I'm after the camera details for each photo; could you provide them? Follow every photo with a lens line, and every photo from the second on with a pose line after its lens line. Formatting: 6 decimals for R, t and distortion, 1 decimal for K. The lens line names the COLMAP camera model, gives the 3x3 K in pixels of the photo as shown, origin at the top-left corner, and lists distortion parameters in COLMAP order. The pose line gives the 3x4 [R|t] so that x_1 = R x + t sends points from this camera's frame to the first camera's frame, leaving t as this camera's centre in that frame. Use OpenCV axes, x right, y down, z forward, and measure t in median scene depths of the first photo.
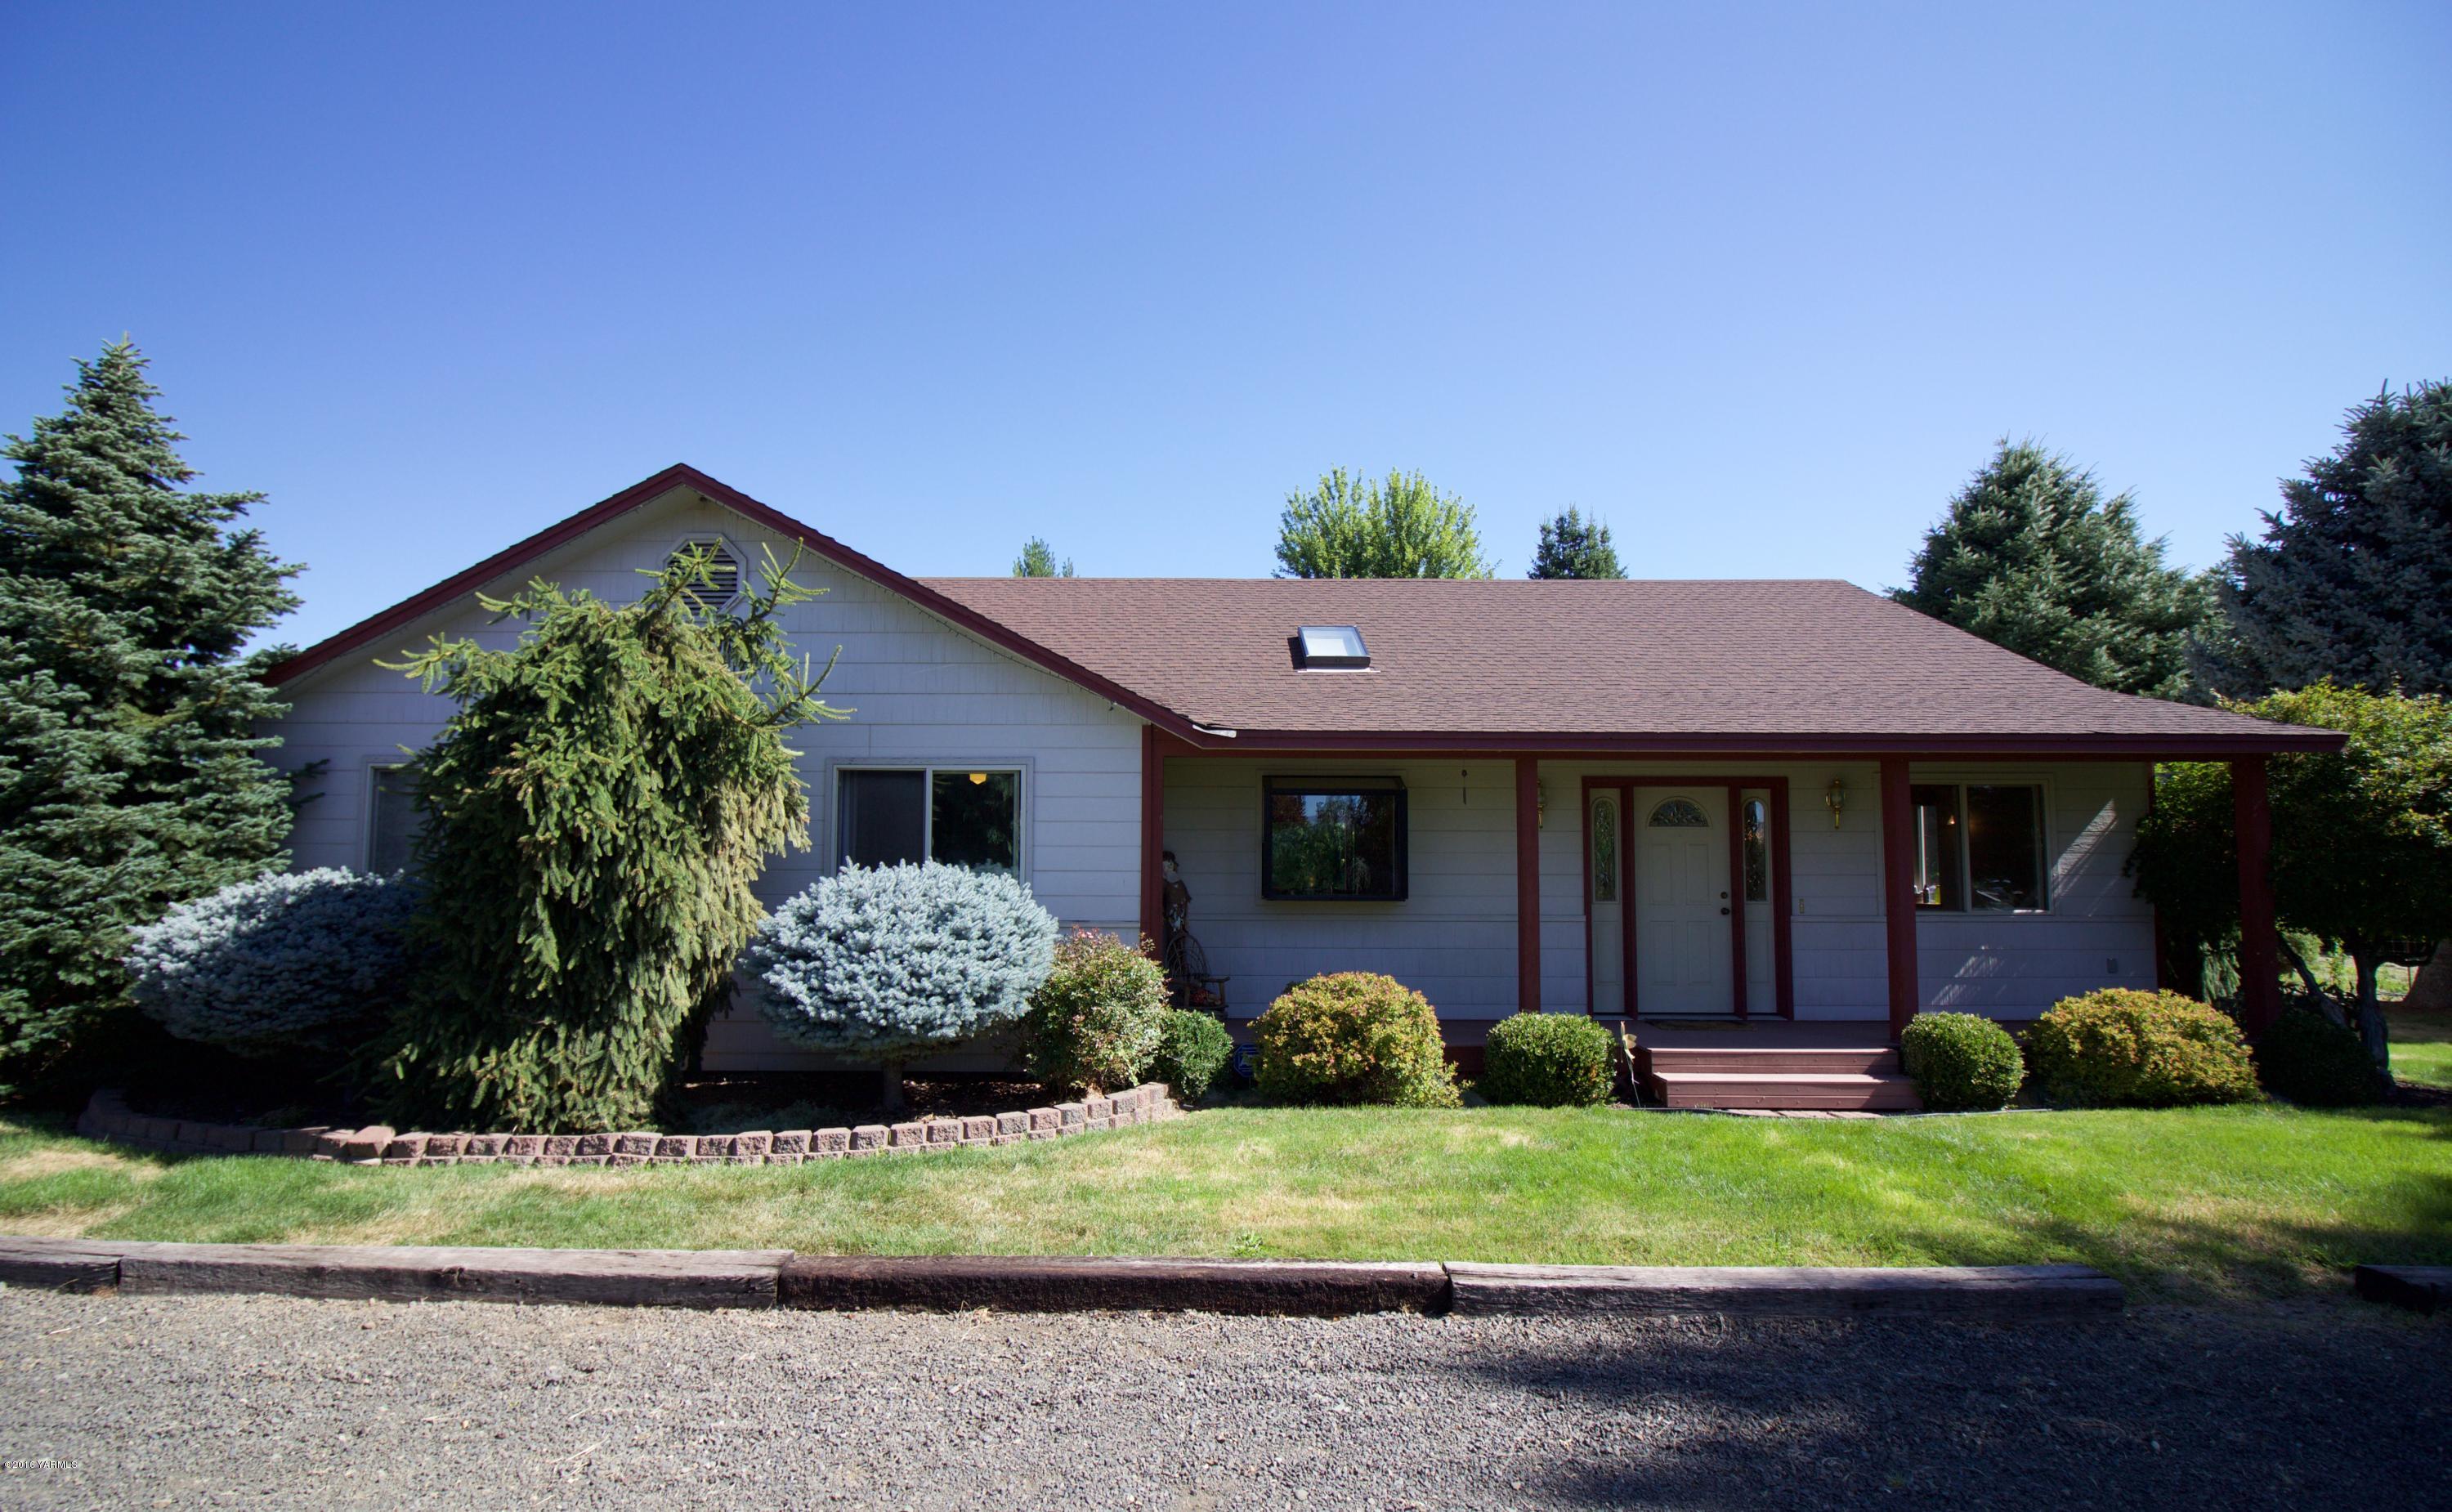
lens RADIAL K [[1191.9, 0, 1325.2], [0, 1191.9, 795.0], [0, 0, 1]] dist [-0.012098, -0.003911]
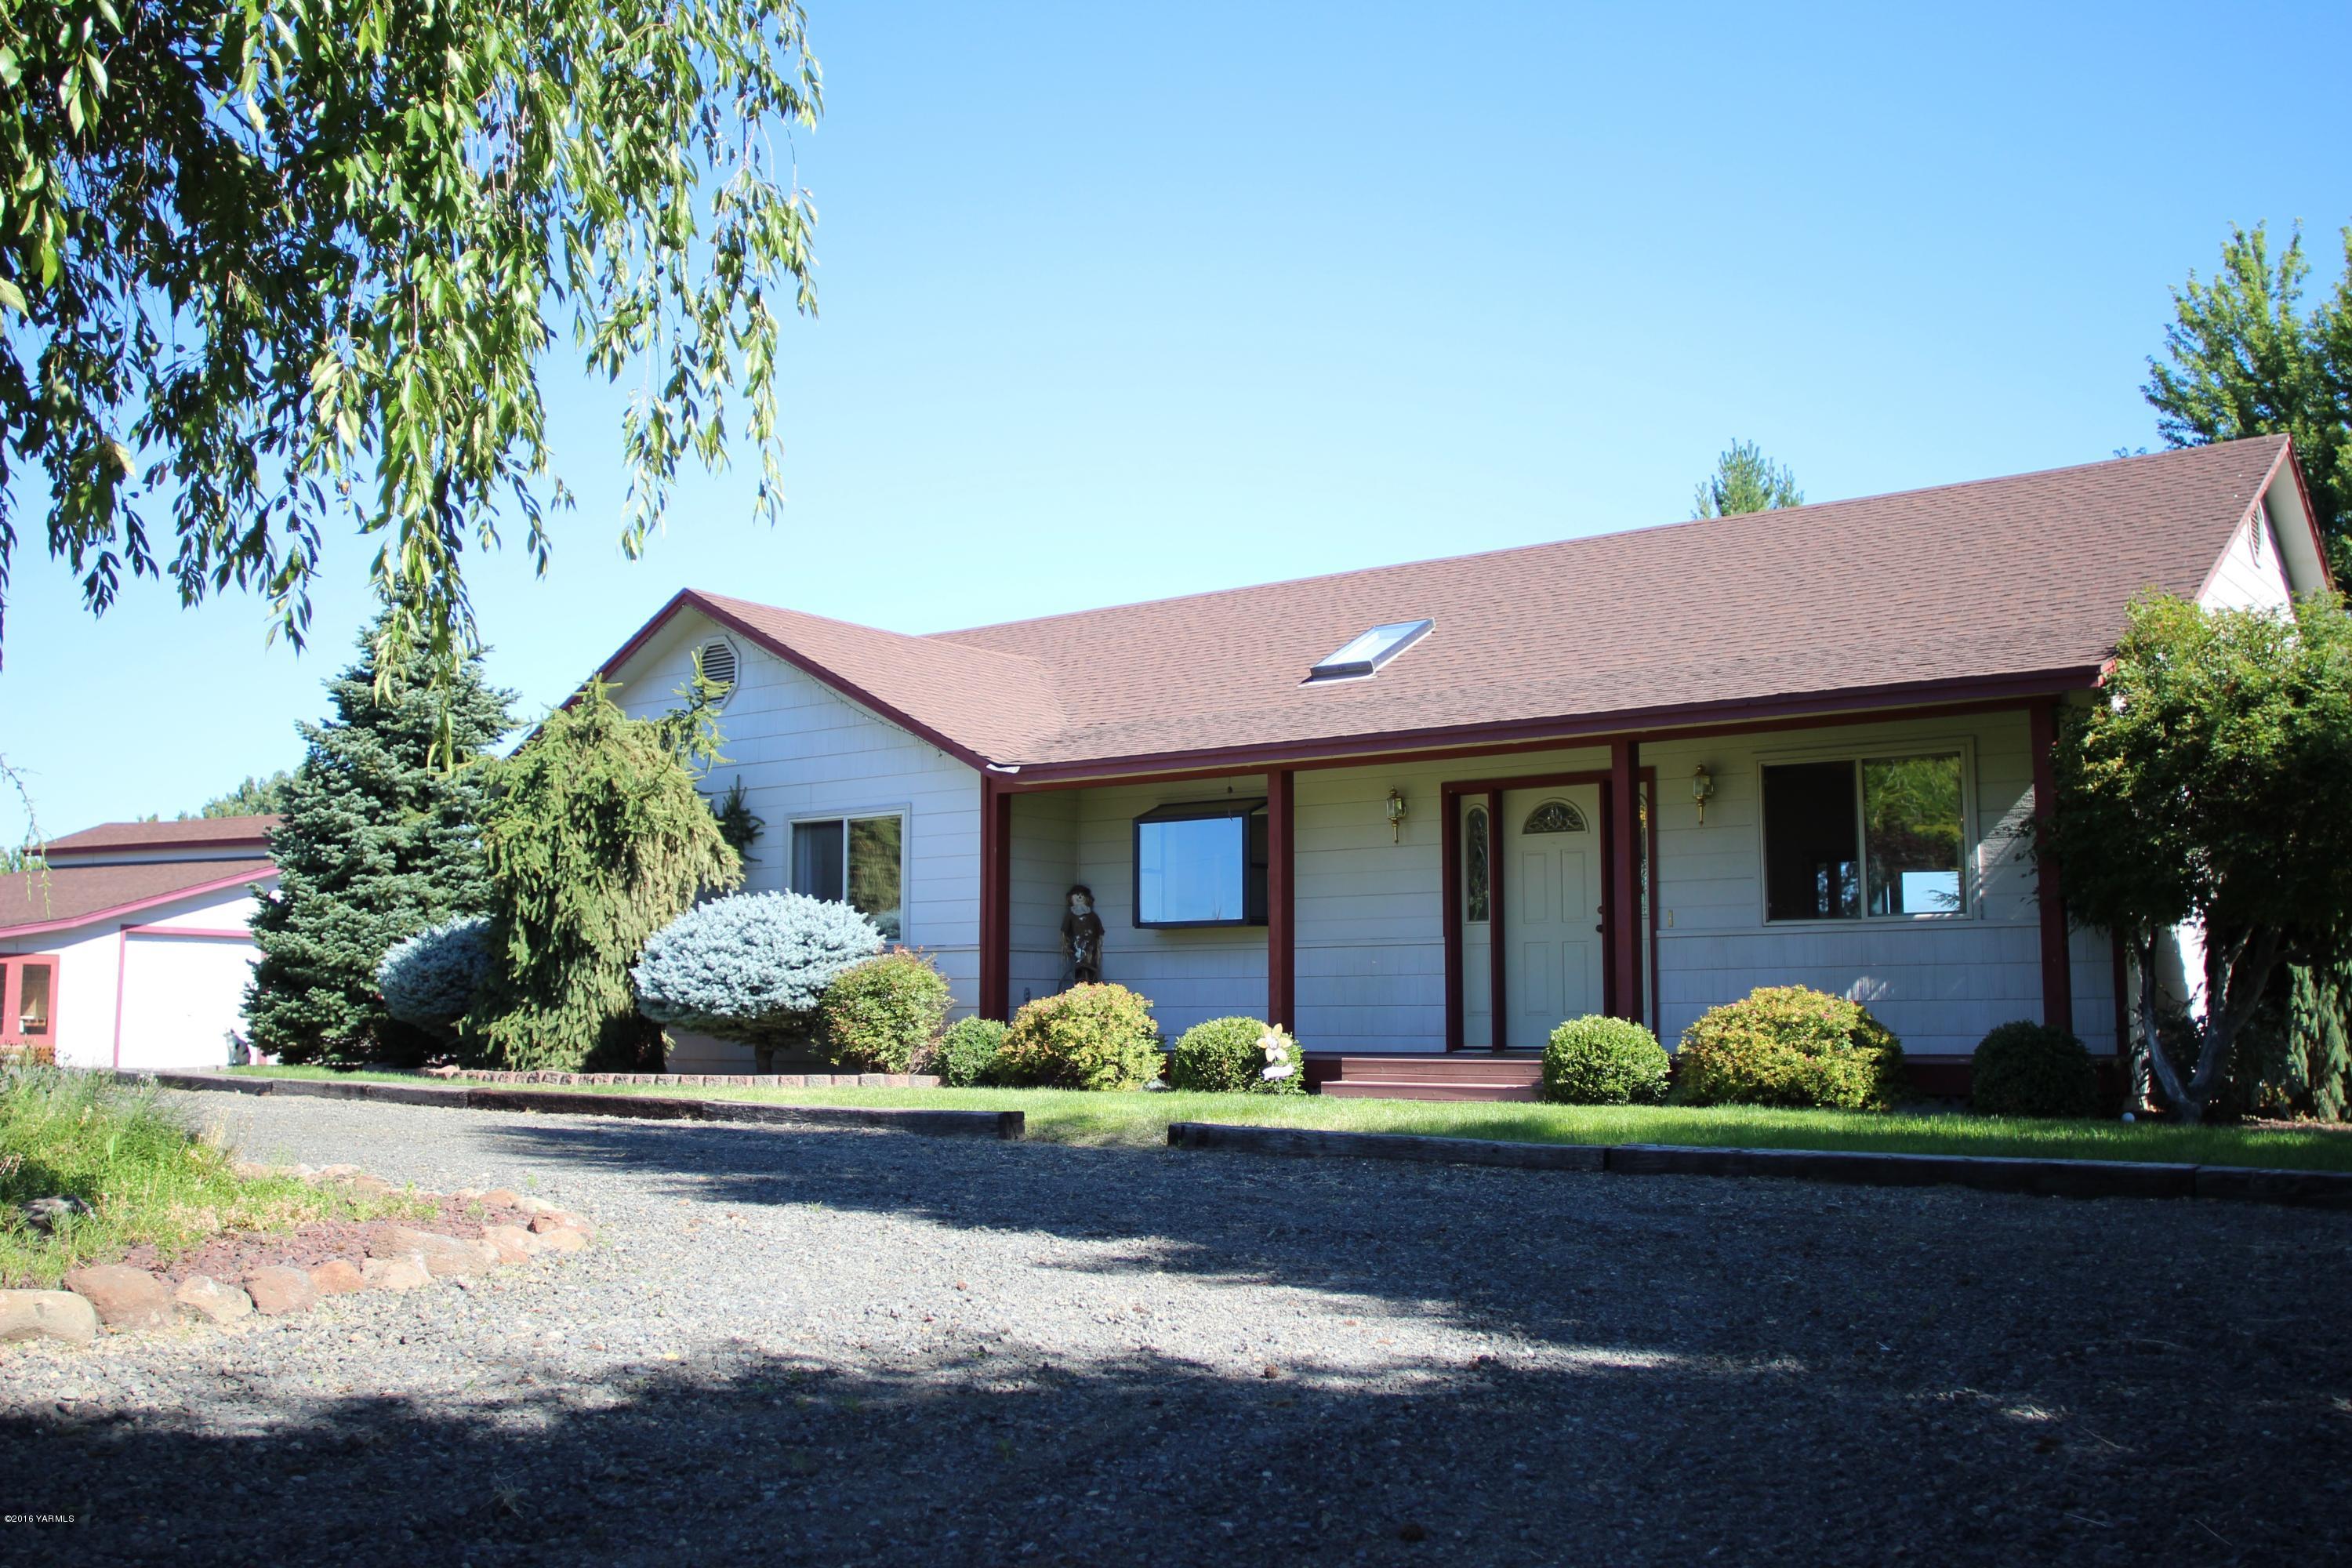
lens RADIAL K [[2172.1, 0, 1177.1], [0, 2172.1, 781.8], [0, 0, 1]] dist [-0.051461, 0.000000]
pose [[0.793329, -0.071534, -0.604576, 1.469045], [0.045238, 0.997254, -0.058634, 0.098672], [0.607110, 0.019166, 0.794387, -0.598157]]
